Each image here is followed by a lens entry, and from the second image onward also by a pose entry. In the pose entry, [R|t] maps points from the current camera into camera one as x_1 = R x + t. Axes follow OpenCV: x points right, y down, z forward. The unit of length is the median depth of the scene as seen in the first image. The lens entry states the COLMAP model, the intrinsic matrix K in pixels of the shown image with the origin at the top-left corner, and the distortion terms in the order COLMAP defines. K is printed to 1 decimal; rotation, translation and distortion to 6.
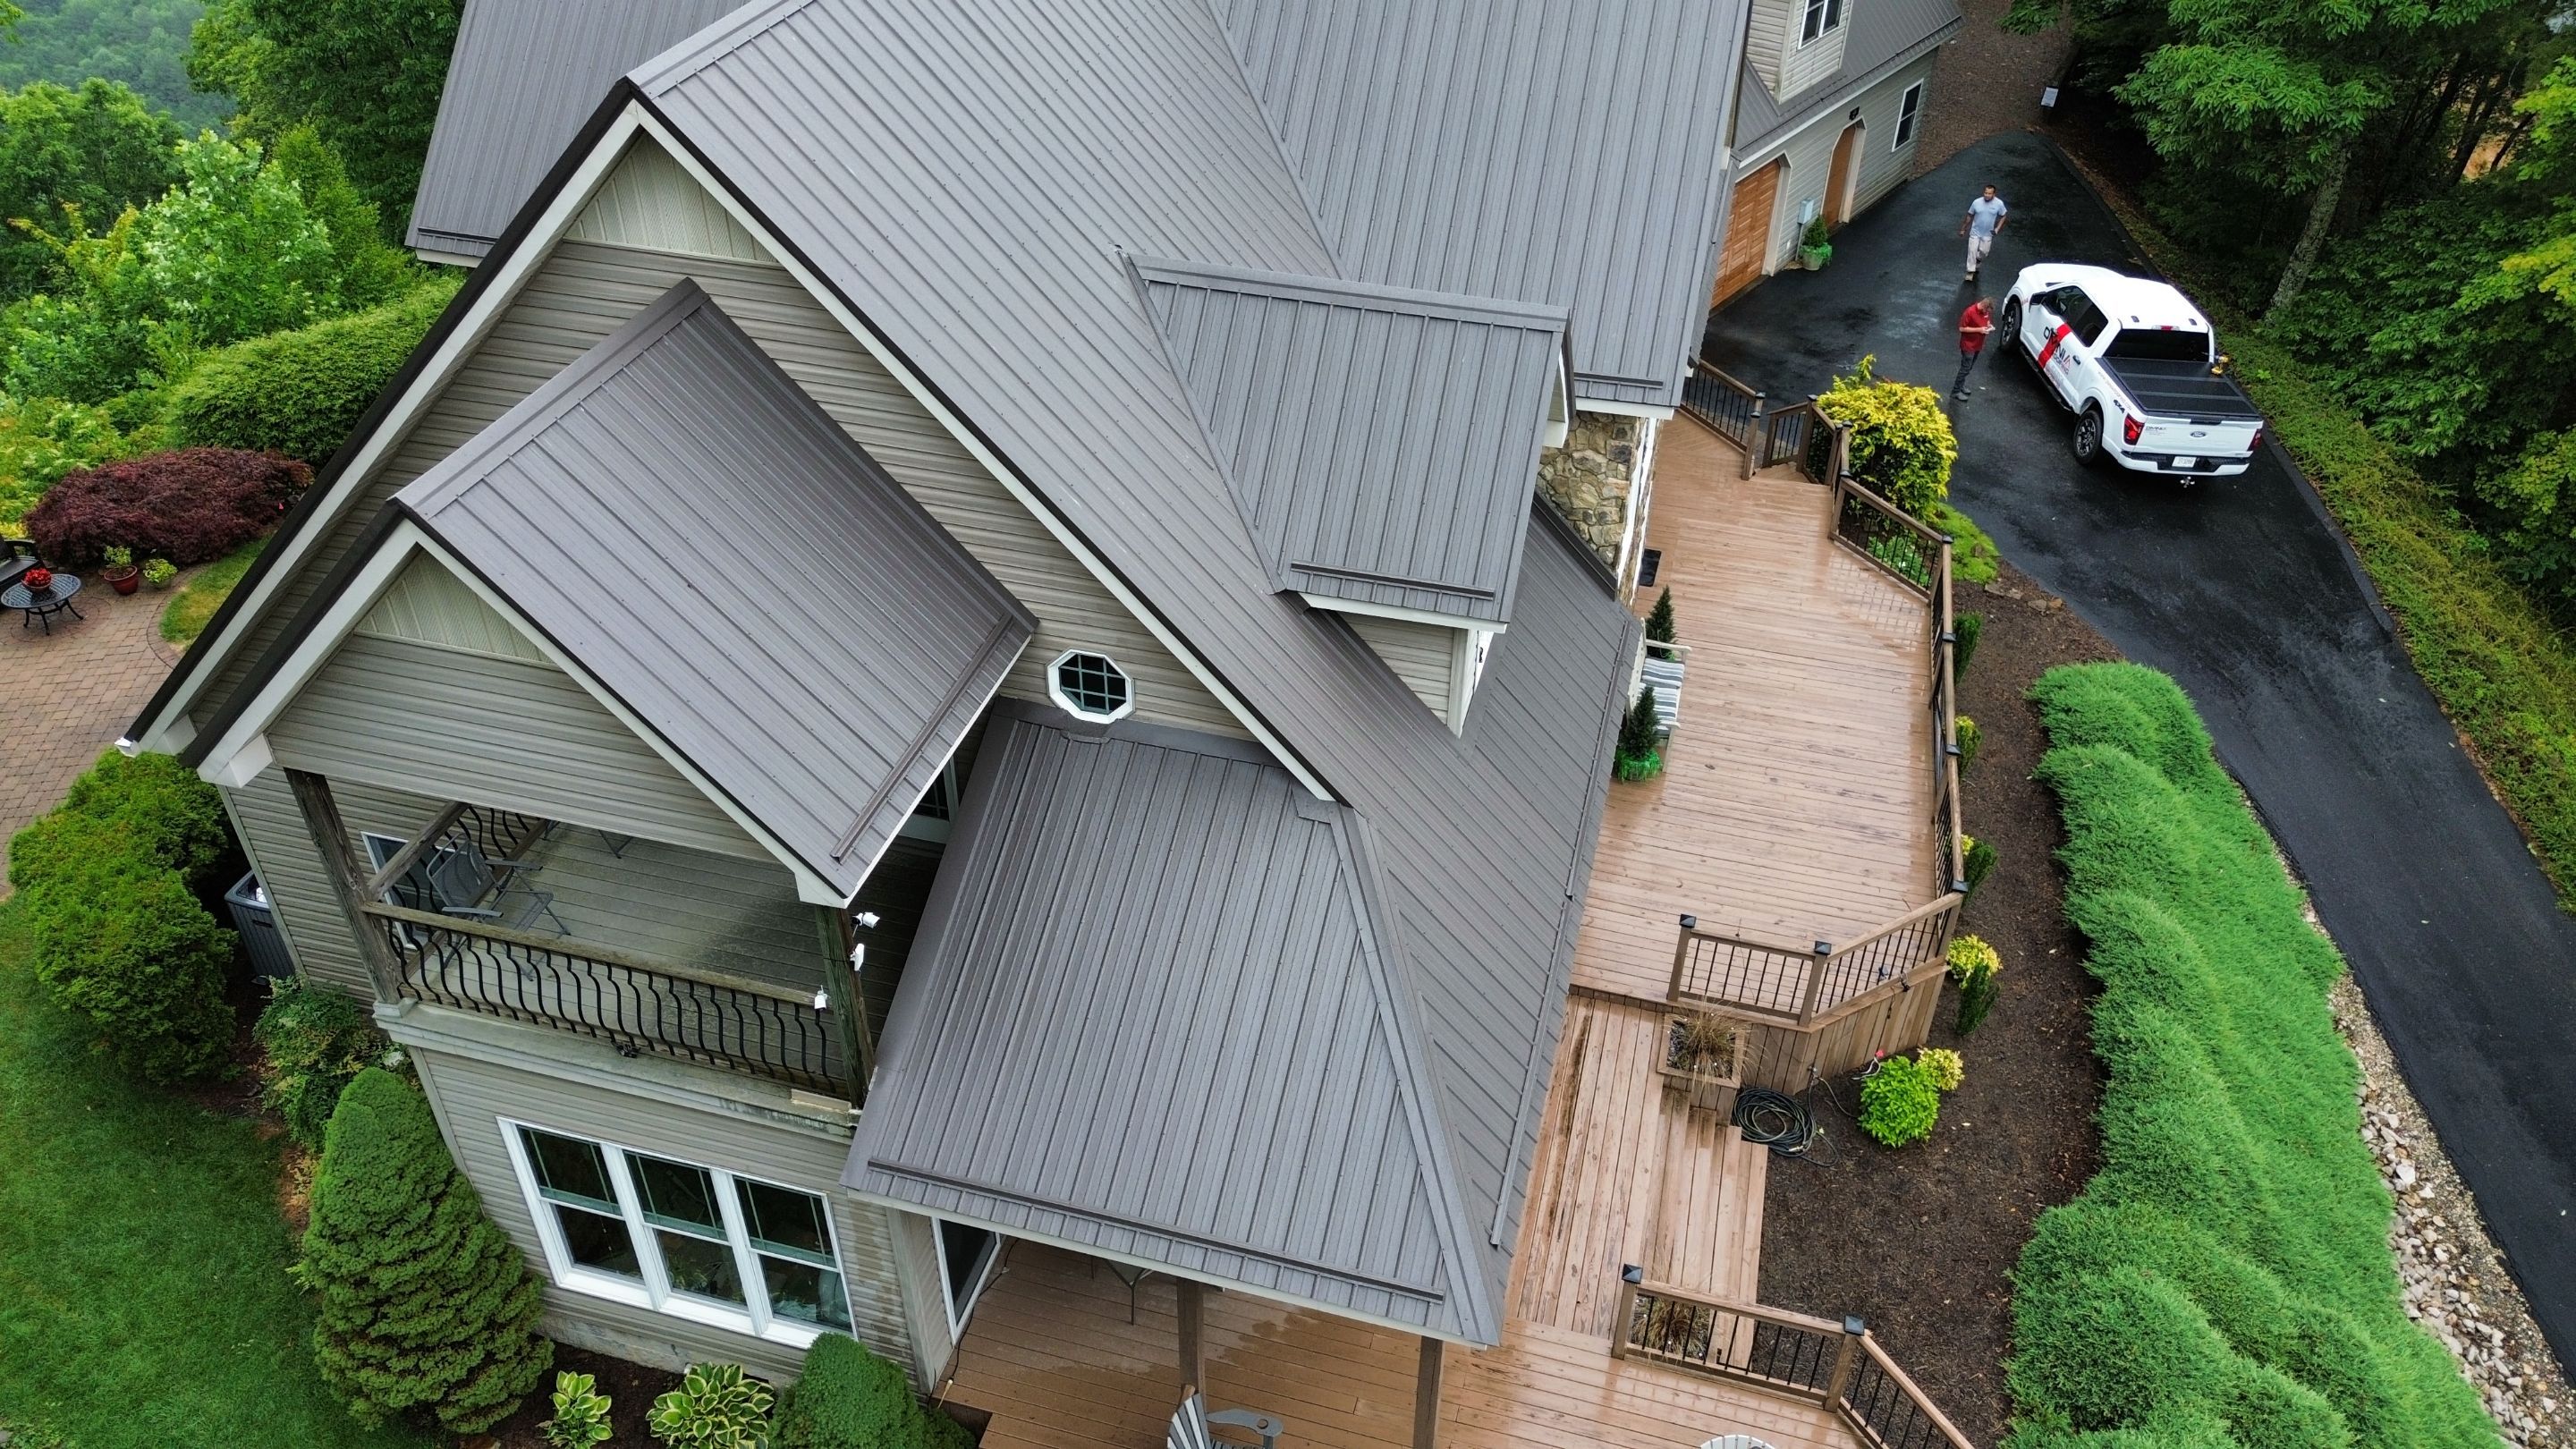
lens RADIAL K [[1823.8, 0, 1278.4], [0, 1823.8, 720.6], [0, 0, 1]] dist [0.072550, -0.066445]
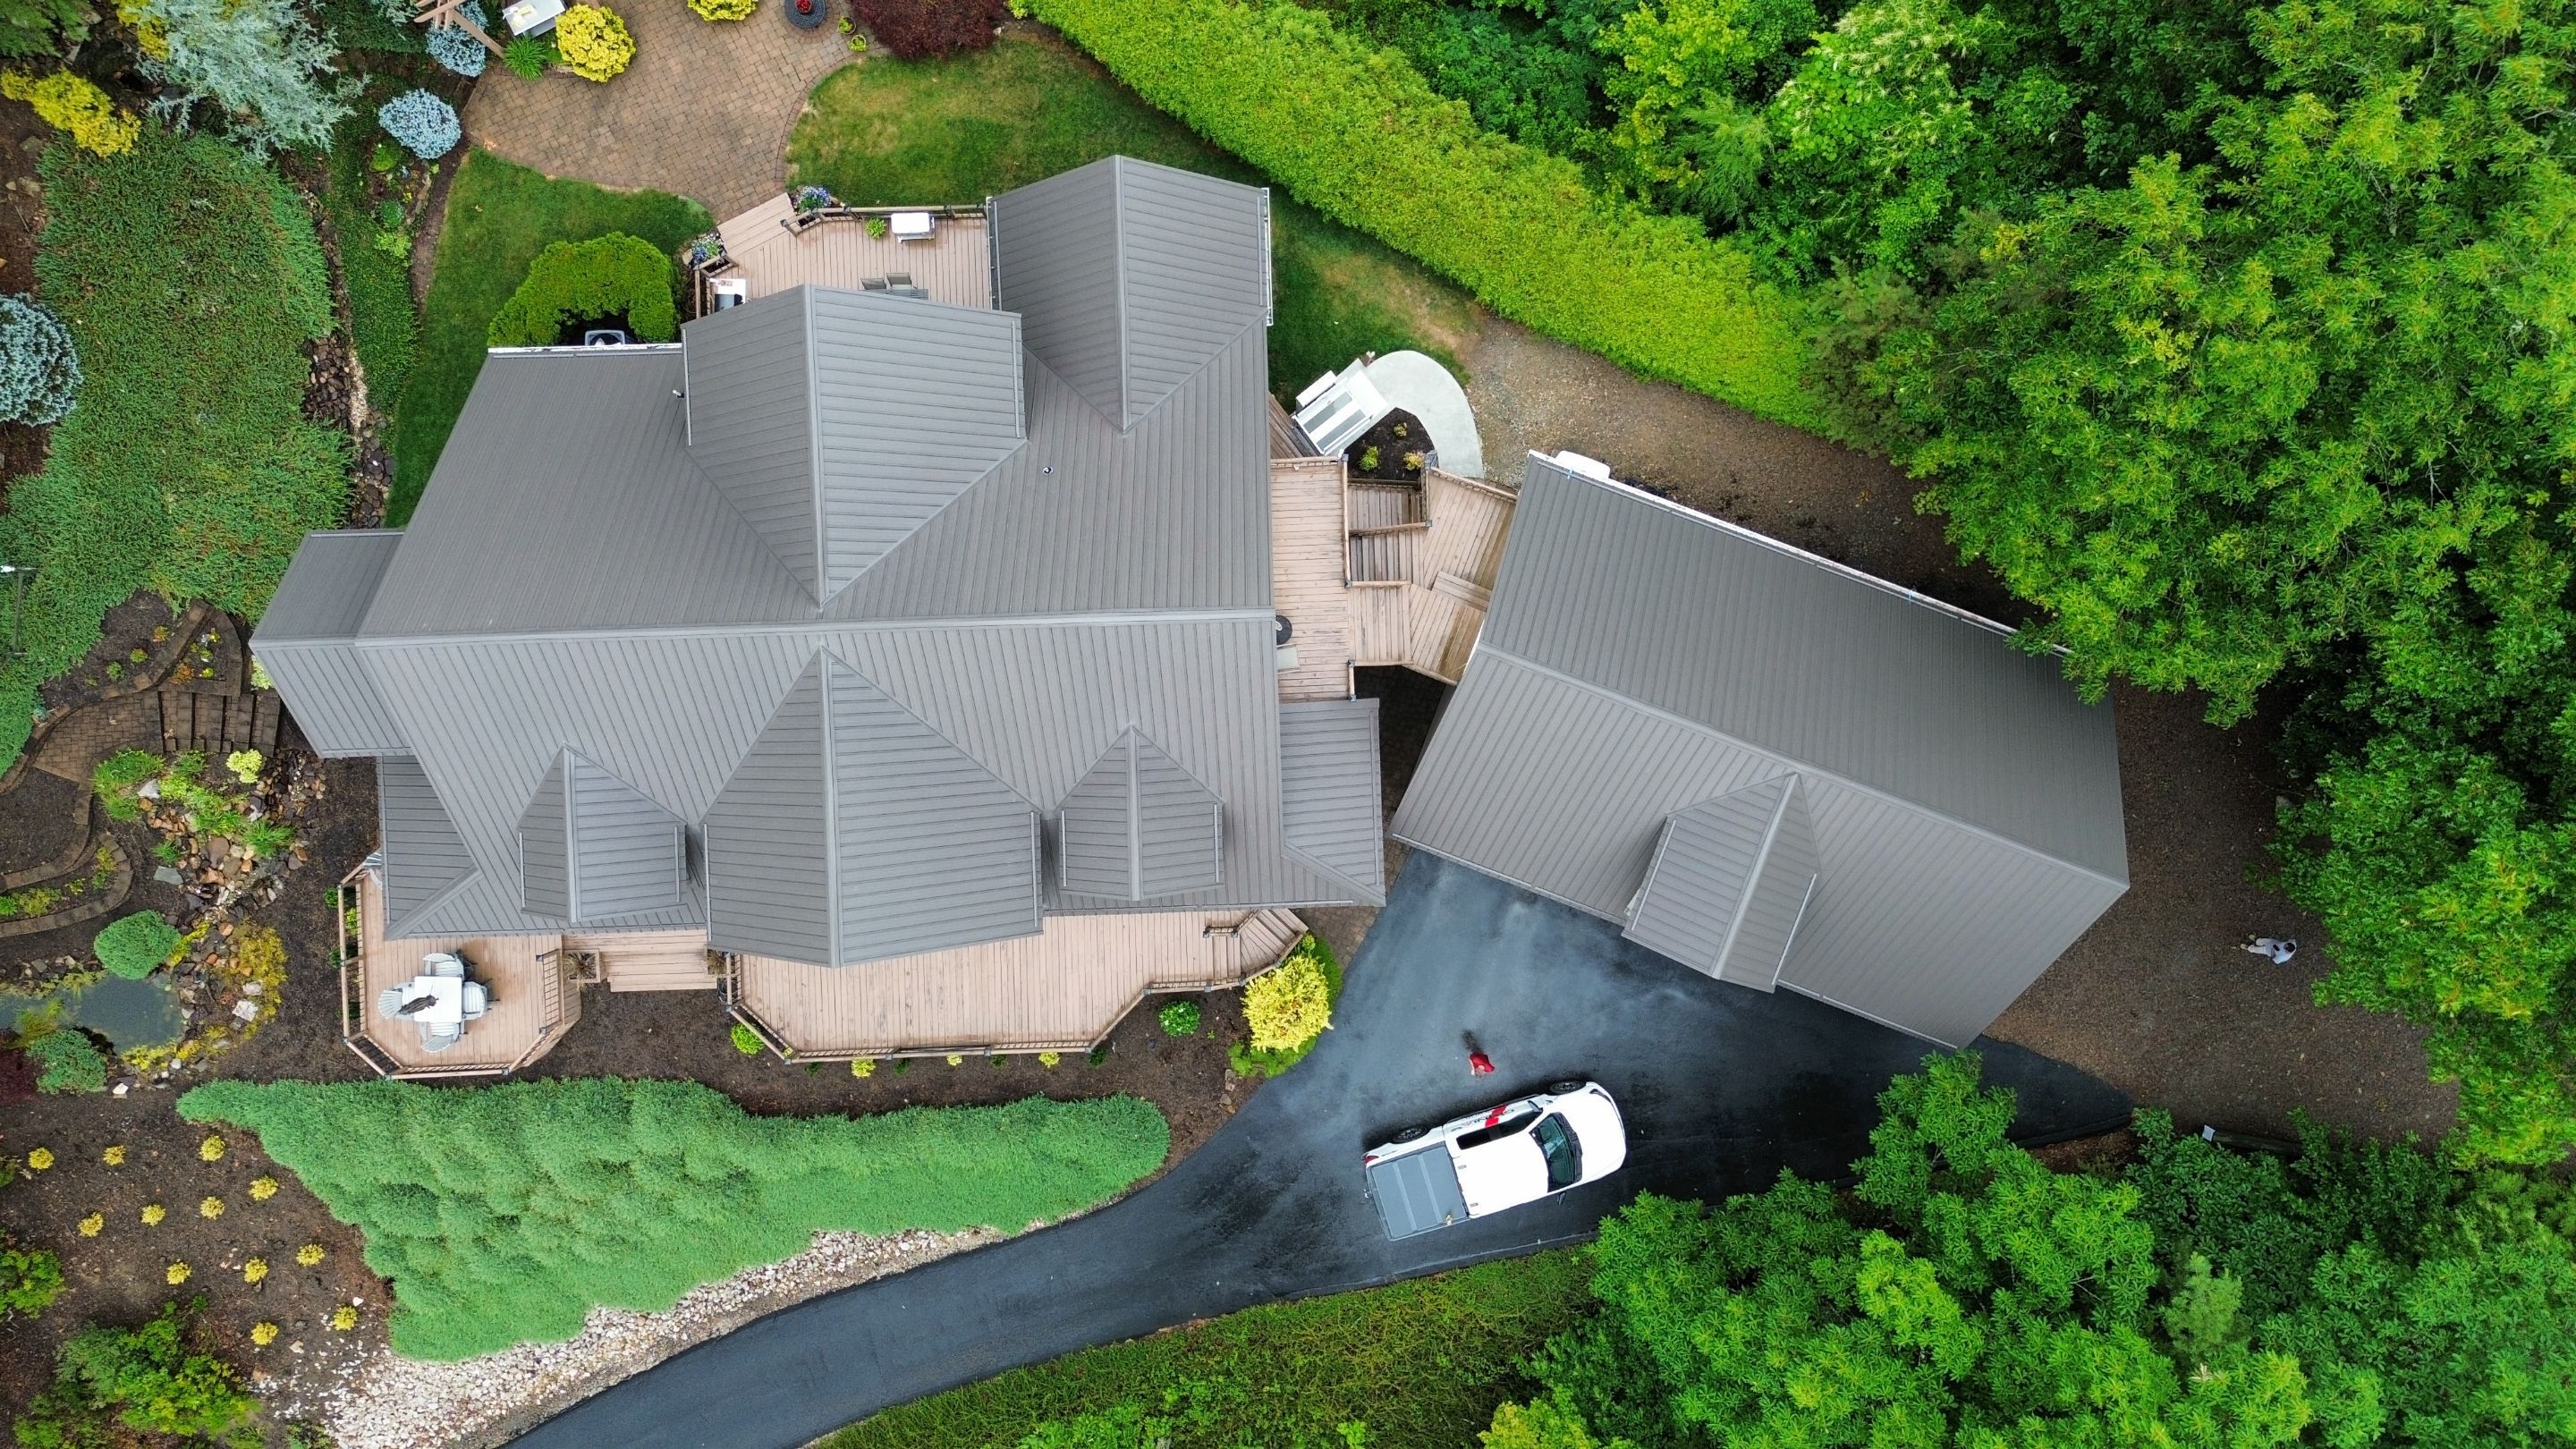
lens RADIAL K [[1821.7, 0, 1279.7], [0, 1821.7, 719.5], [0, 0, 1]] dist [0.080866, -0.079815]
pose [[0.295740, 0.954973, 0.023752, 0.075579], [-0.565941, 0.155123, 0.809721, -2.037962], [0.769577, -0.252909, 0.586334, 0.204493]]
